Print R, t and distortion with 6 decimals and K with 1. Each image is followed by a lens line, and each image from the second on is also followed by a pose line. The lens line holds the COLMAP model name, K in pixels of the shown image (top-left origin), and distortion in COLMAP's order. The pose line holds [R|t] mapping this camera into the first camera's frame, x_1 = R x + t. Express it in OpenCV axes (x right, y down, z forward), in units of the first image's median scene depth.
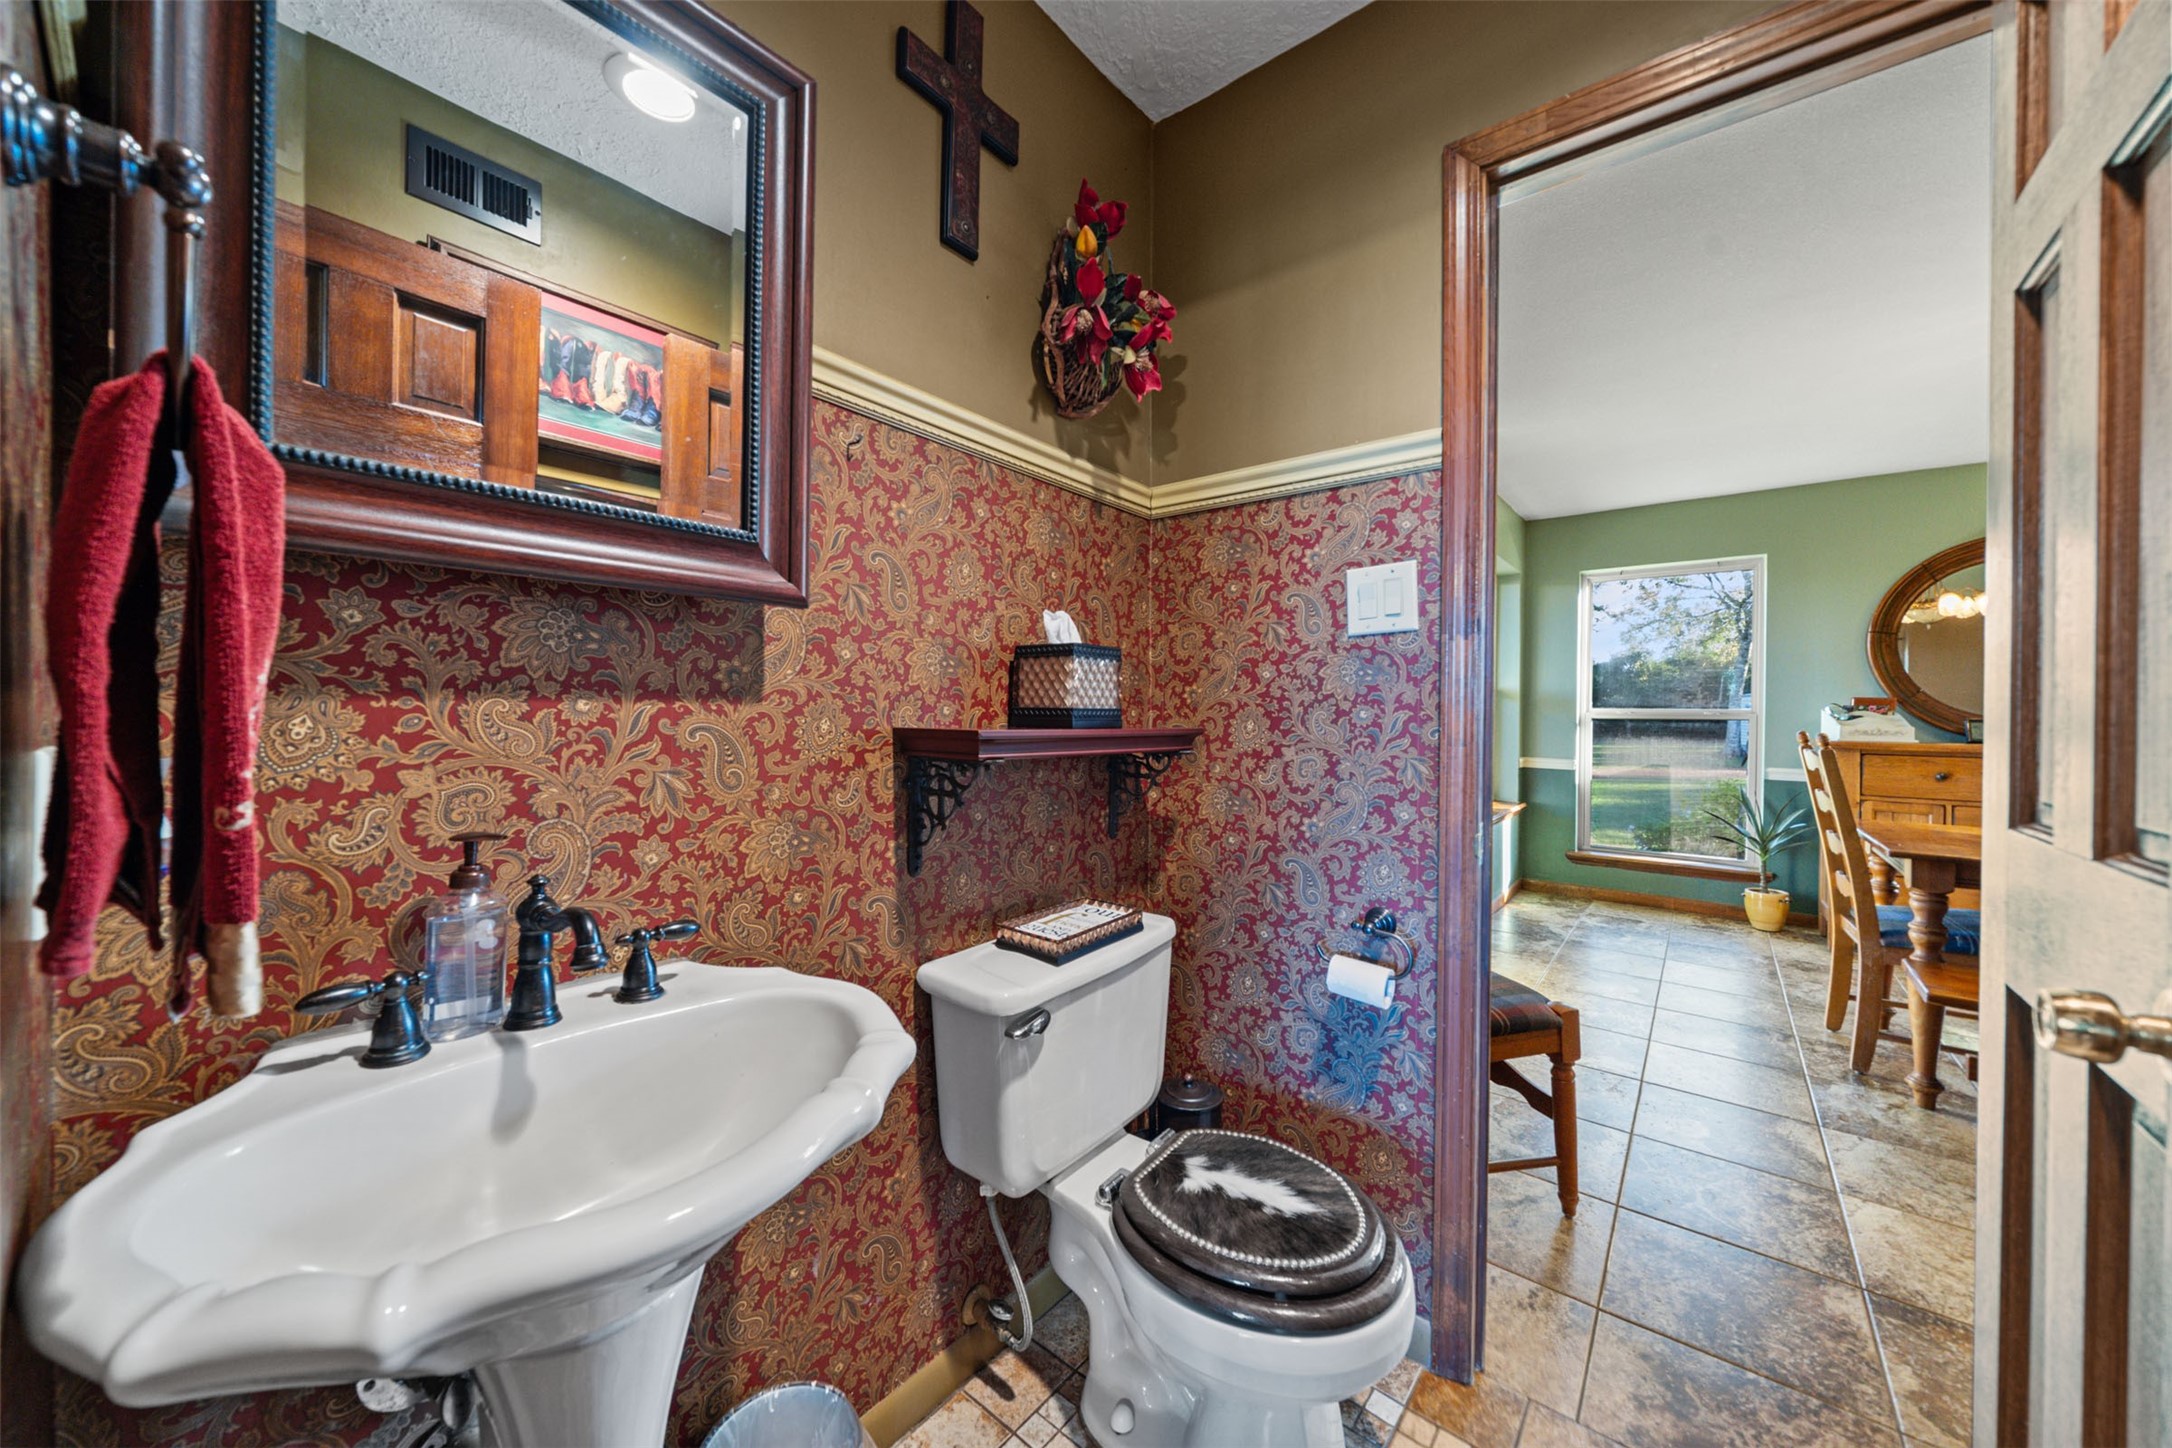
lens RADIAL K [[765.2, 0, 1084.3], [0, 765.2, 717.6], [0, 0, 1]] dist [-0.006342, -0.000392]
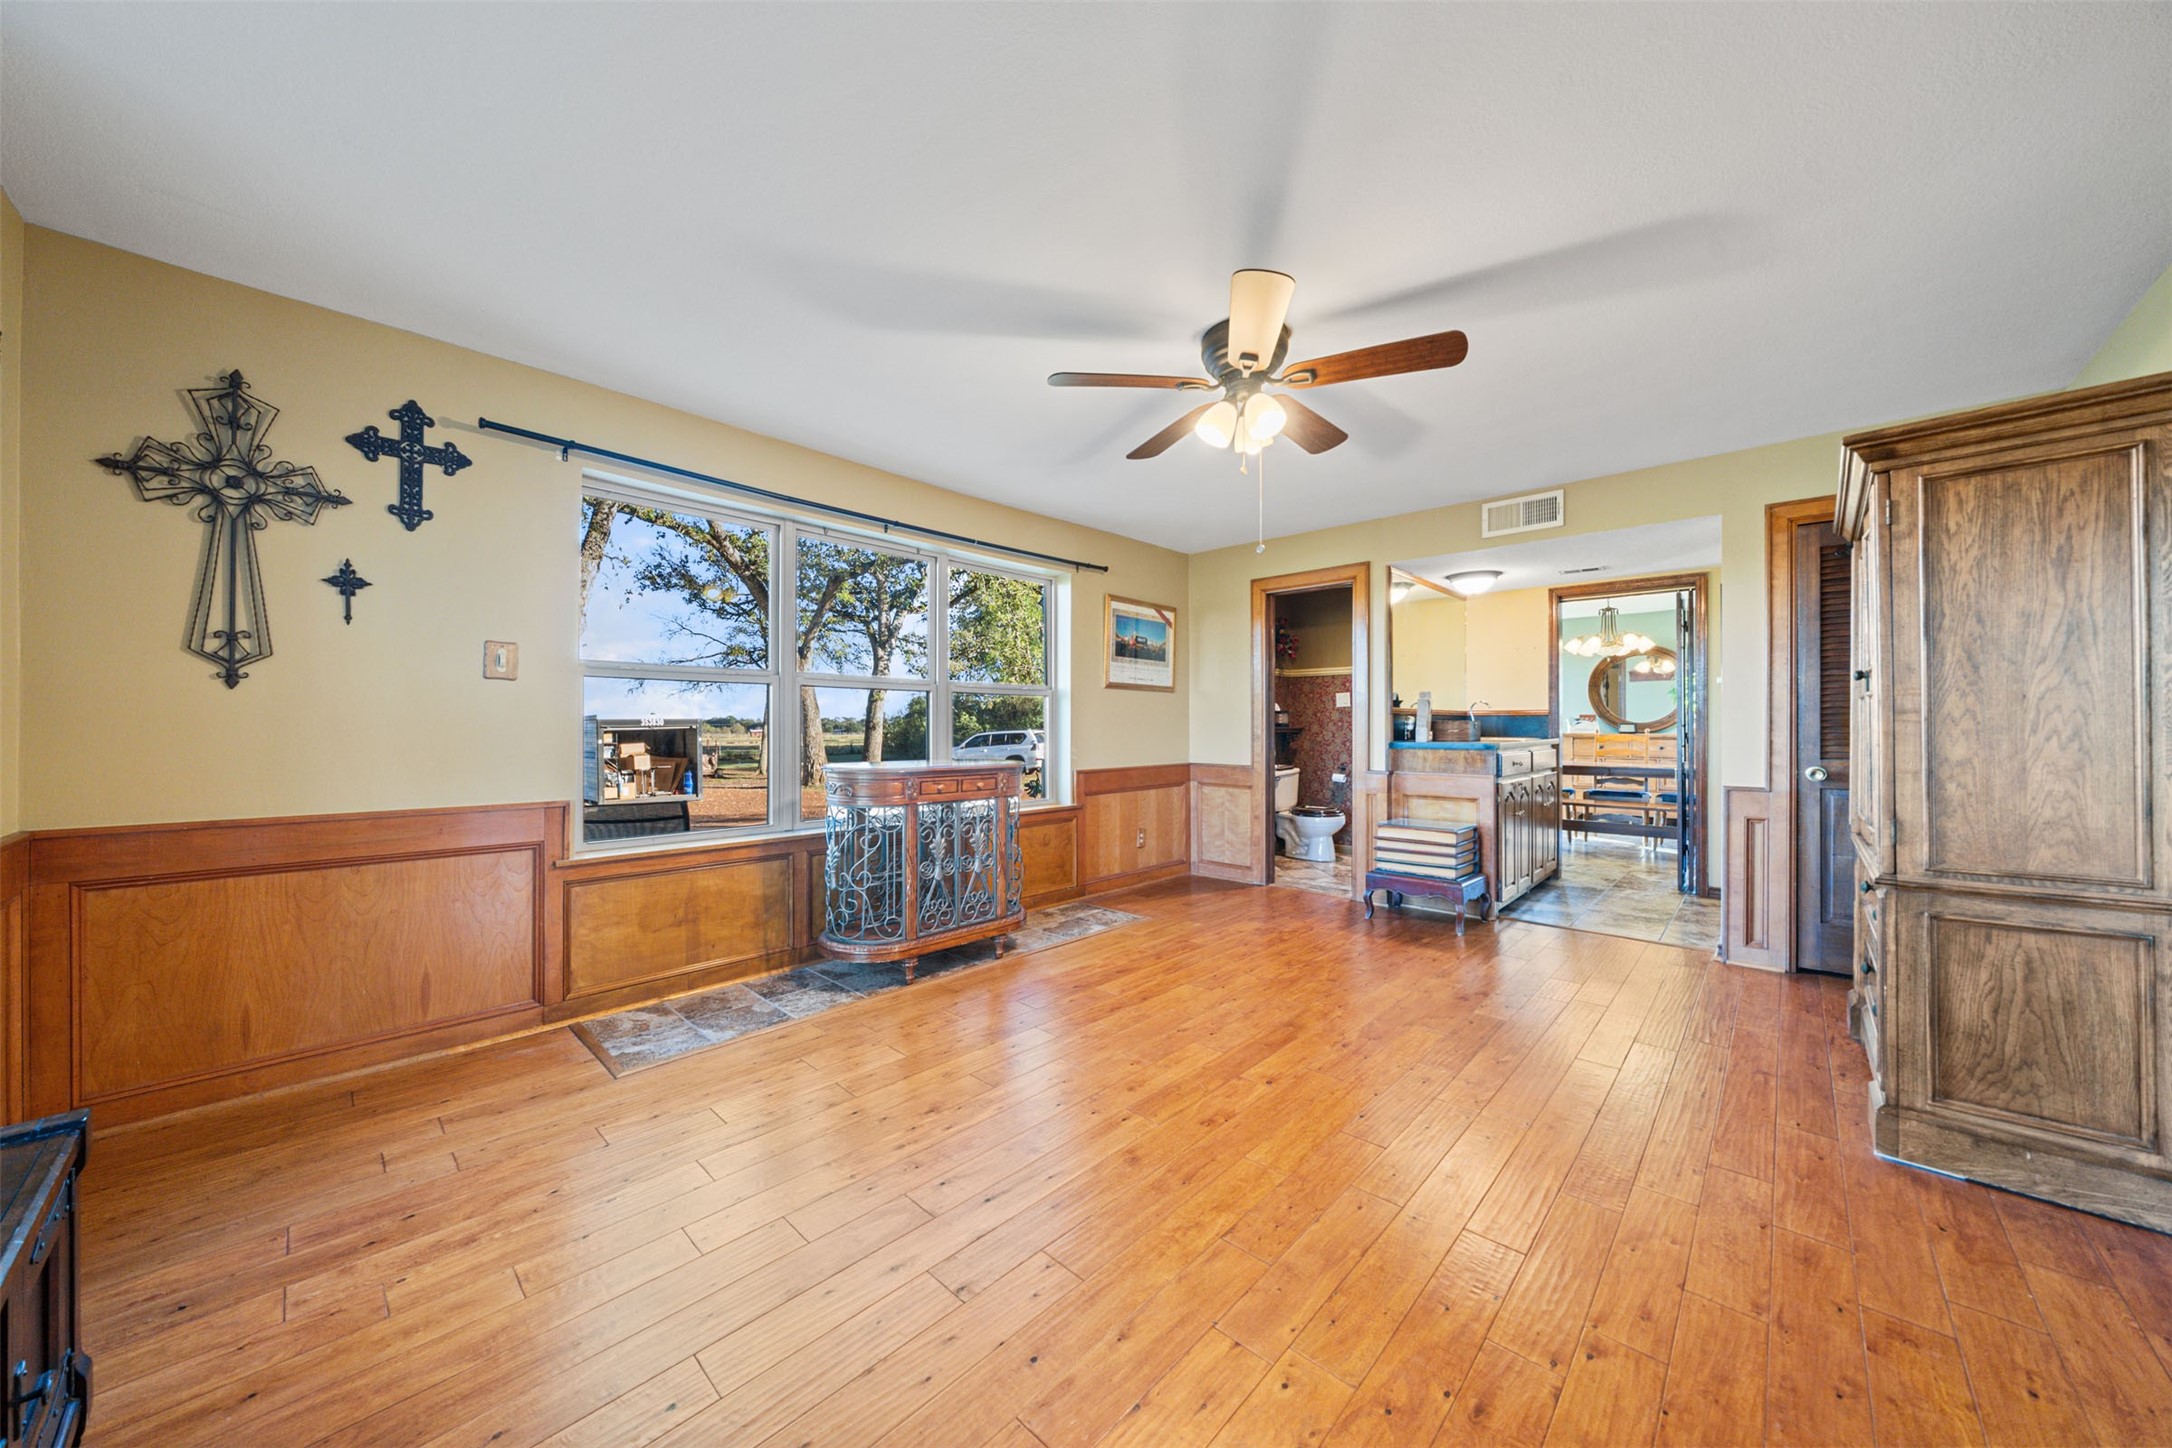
lens RADIAL K [[744.8, 0, 1082.6], [0, 744.8, 727.2], [0, 0, 1]] dist [-0.006563, -0.000058]
pose [[0.996986, -0.013136, -0.076467, -0.801069], [0.012294, 0.999859, -0.011475, 0.045275], [0.076607, 0.010500, 0.997006, -3.423823]]
